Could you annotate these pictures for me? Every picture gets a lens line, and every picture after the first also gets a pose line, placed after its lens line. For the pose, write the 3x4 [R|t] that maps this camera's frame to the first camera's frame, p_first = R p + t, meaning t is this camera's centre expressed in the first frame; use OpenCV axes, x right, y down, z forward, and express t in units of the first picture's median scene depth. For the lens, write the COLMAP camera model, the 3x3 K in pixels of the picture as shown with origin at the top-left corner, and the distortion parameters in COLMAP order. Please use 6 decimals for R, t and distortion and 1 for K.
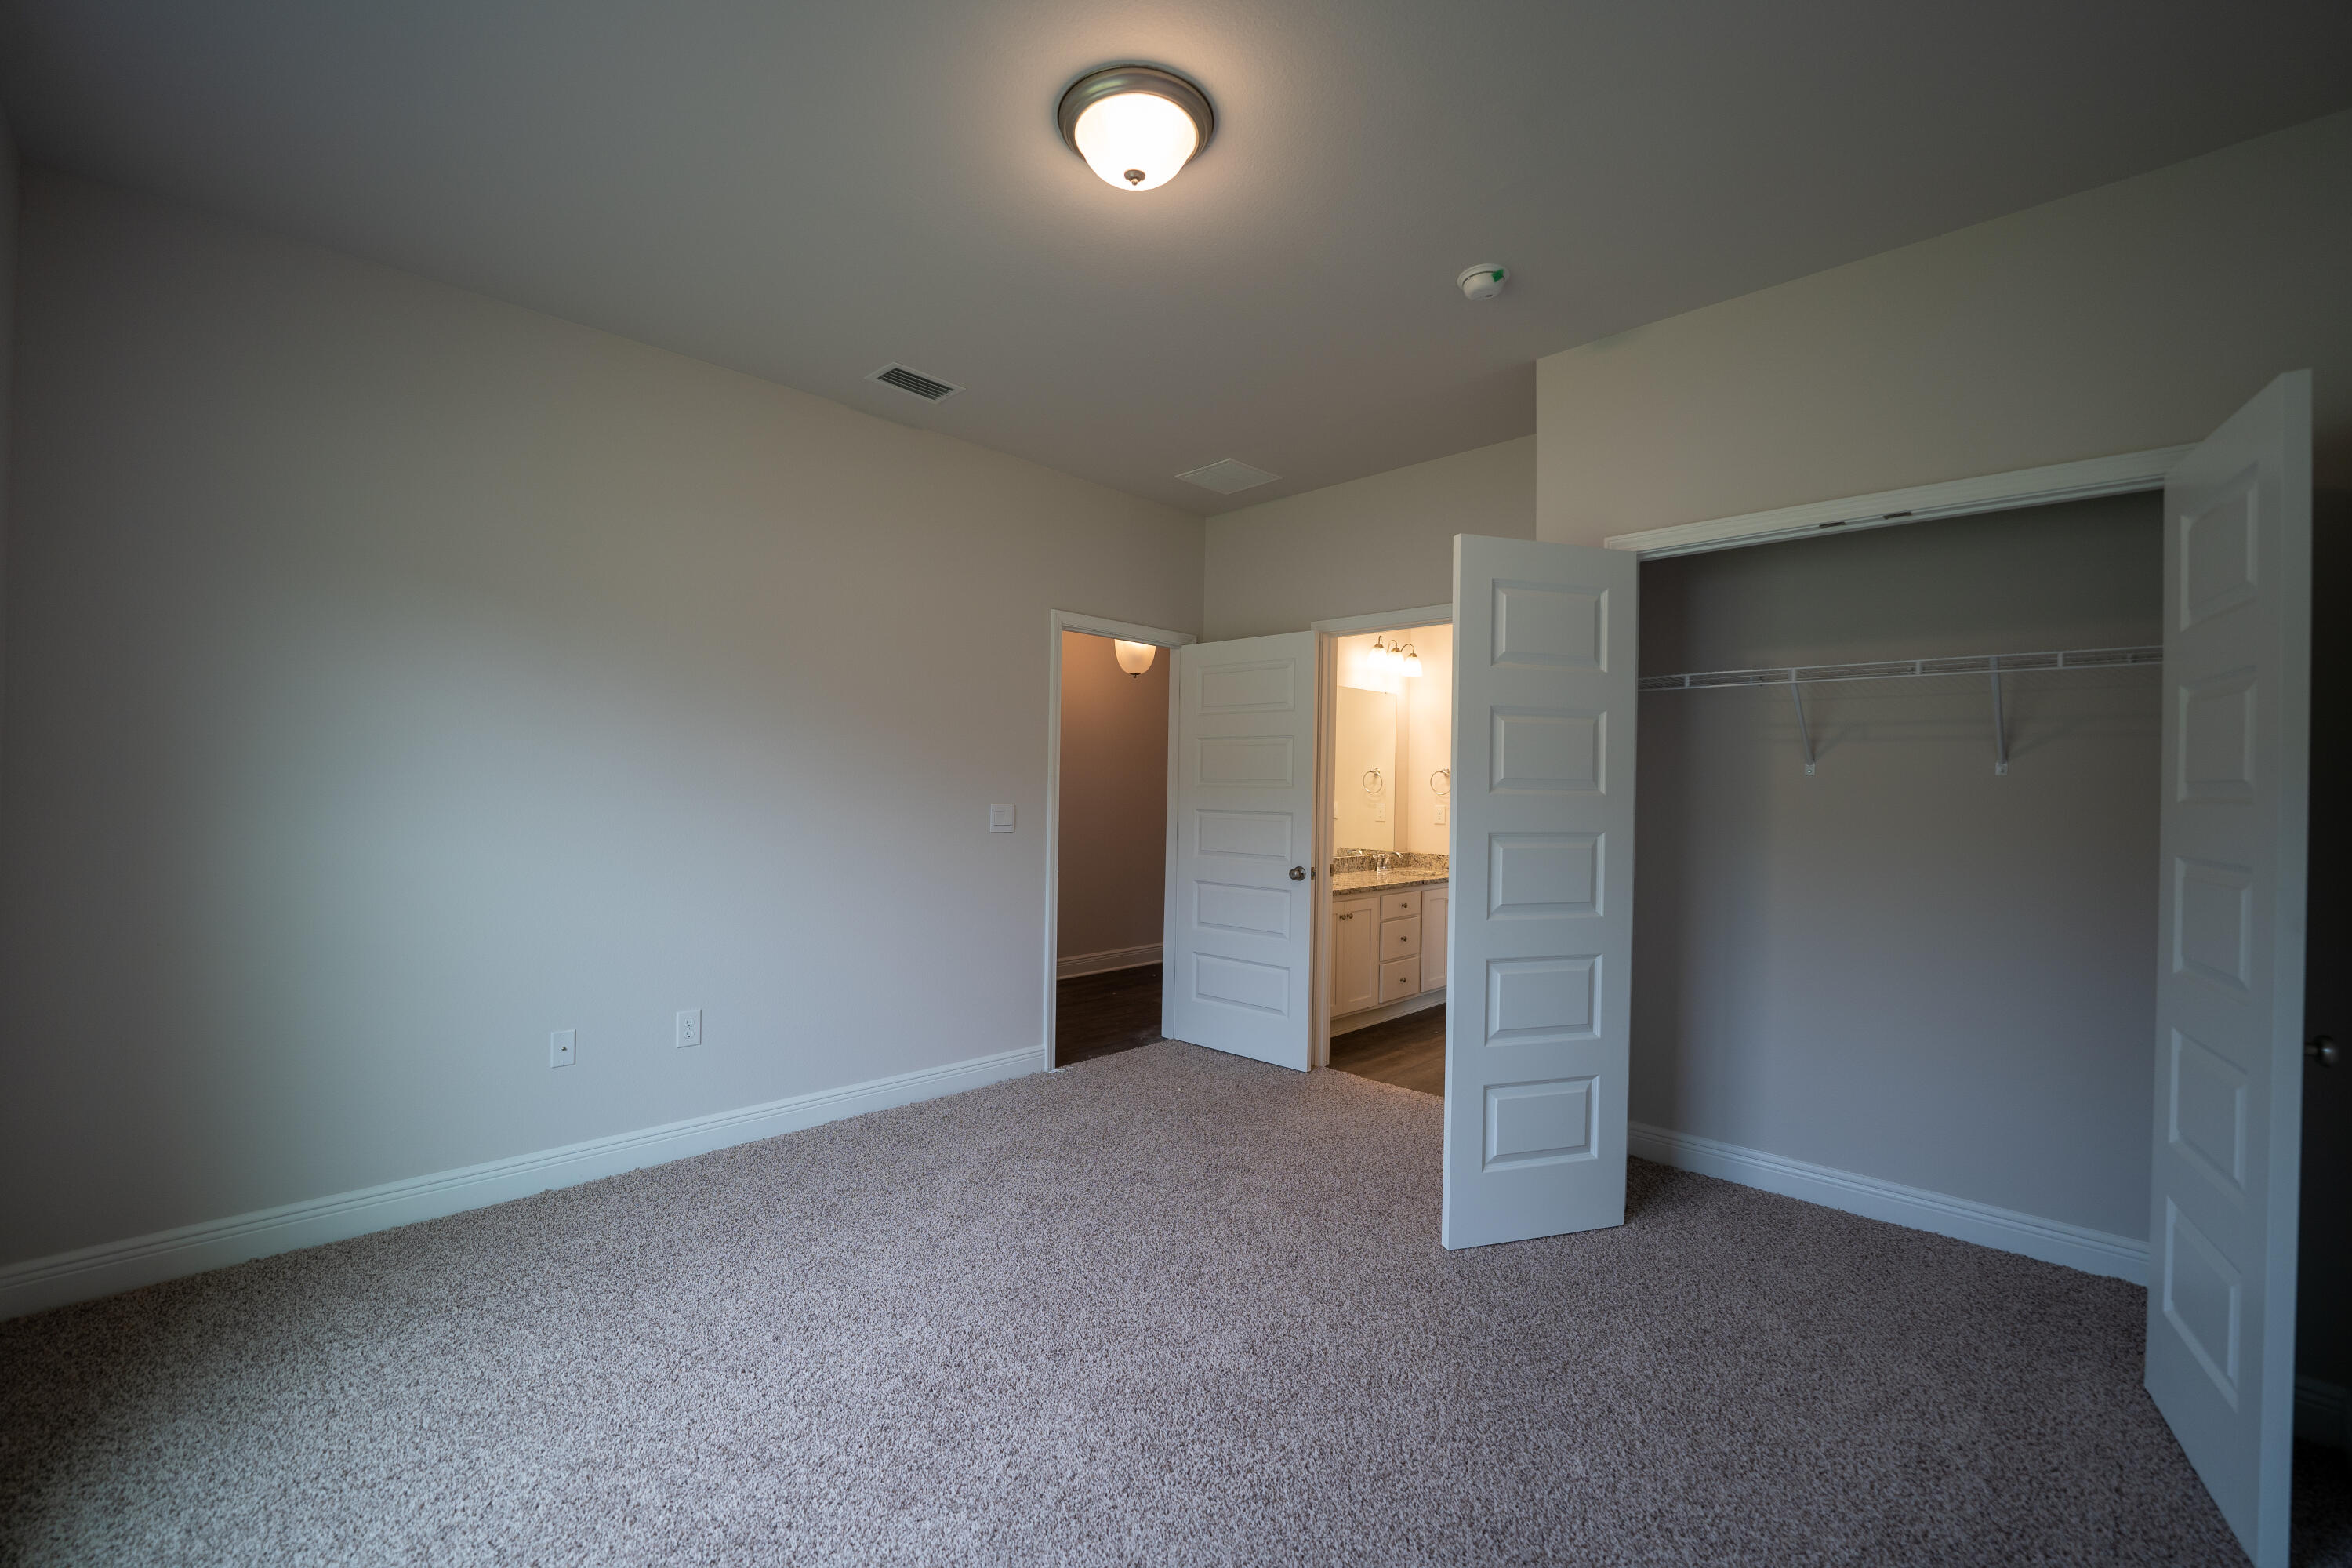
lens RADIAL K [[965.7, 0, 1170.8], [0, 965.7, 785.5], [0, 0, 1]] dist [-0.023636, -0.000077]
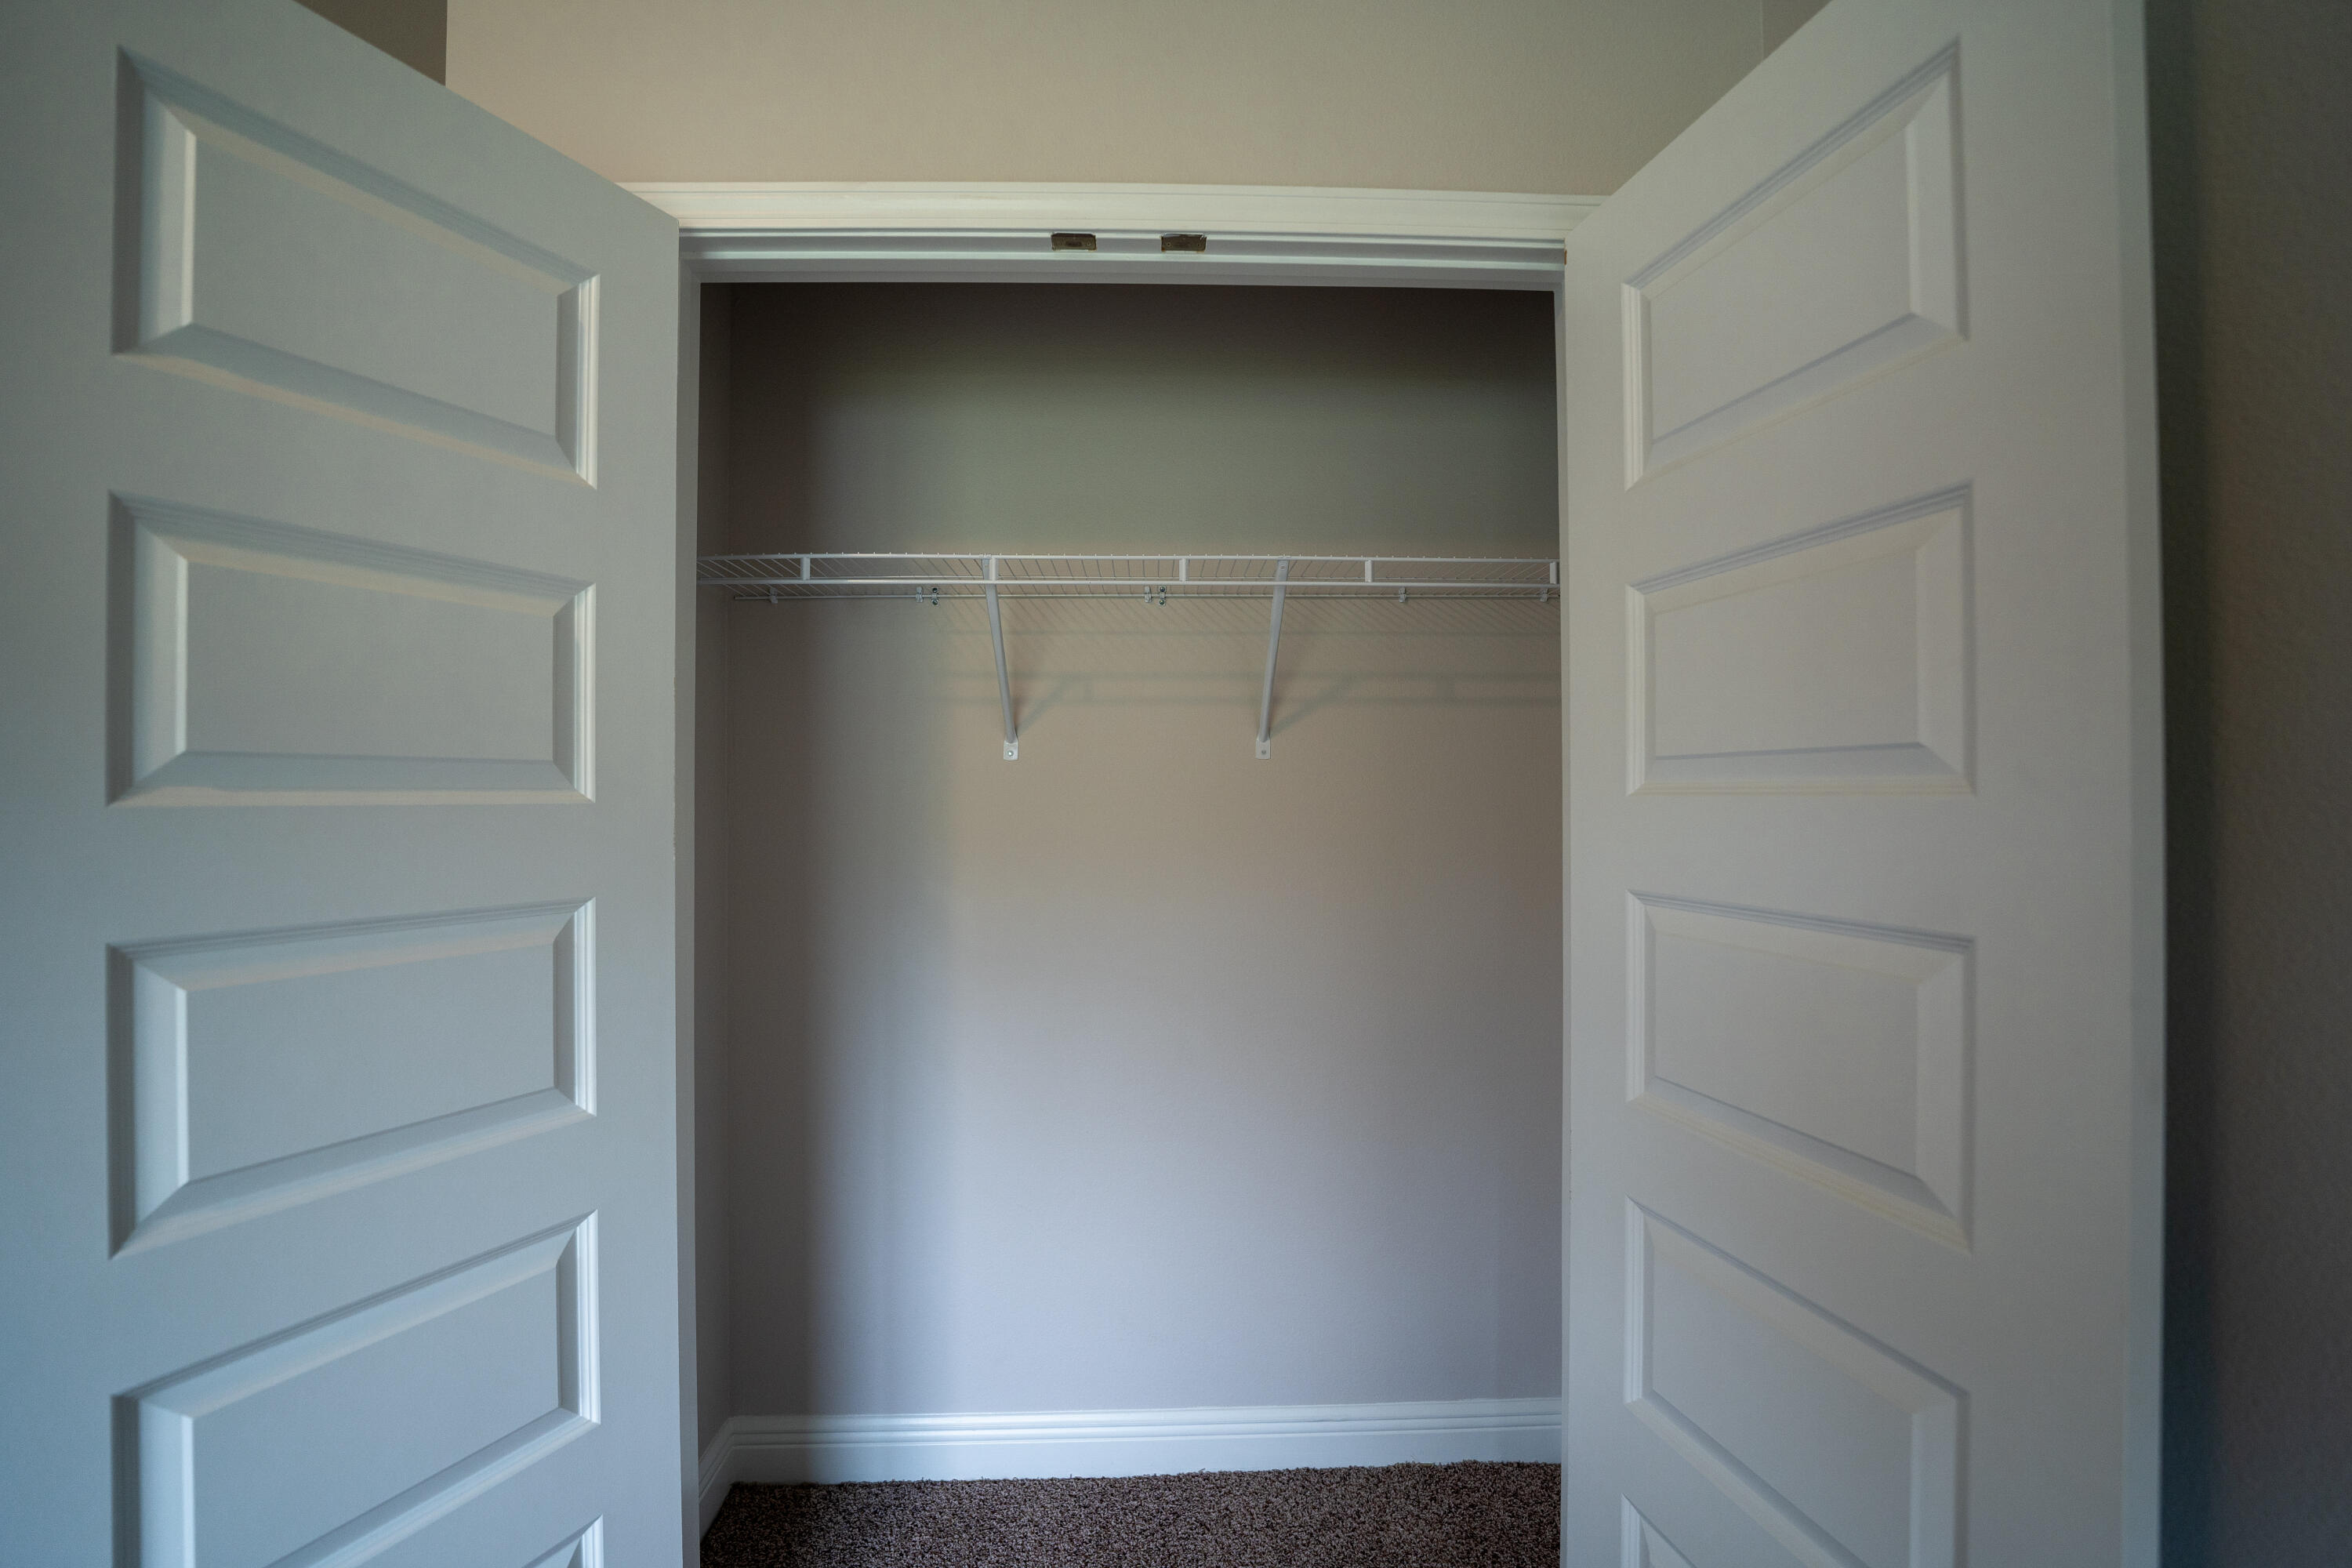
lens RADIAL K [[965.7, 0, 1170.8], [0, 965.7, 785.5], [0, 0, 1]] dist [-0.023636, -0.000077]
pose [[0.690104, -0.011675, 0.723616, 0.330856], [0.013765, 0.999901, 0.003006, 0.005178], [-0.723579, 0.007886, 0.690197, 0.560261]]
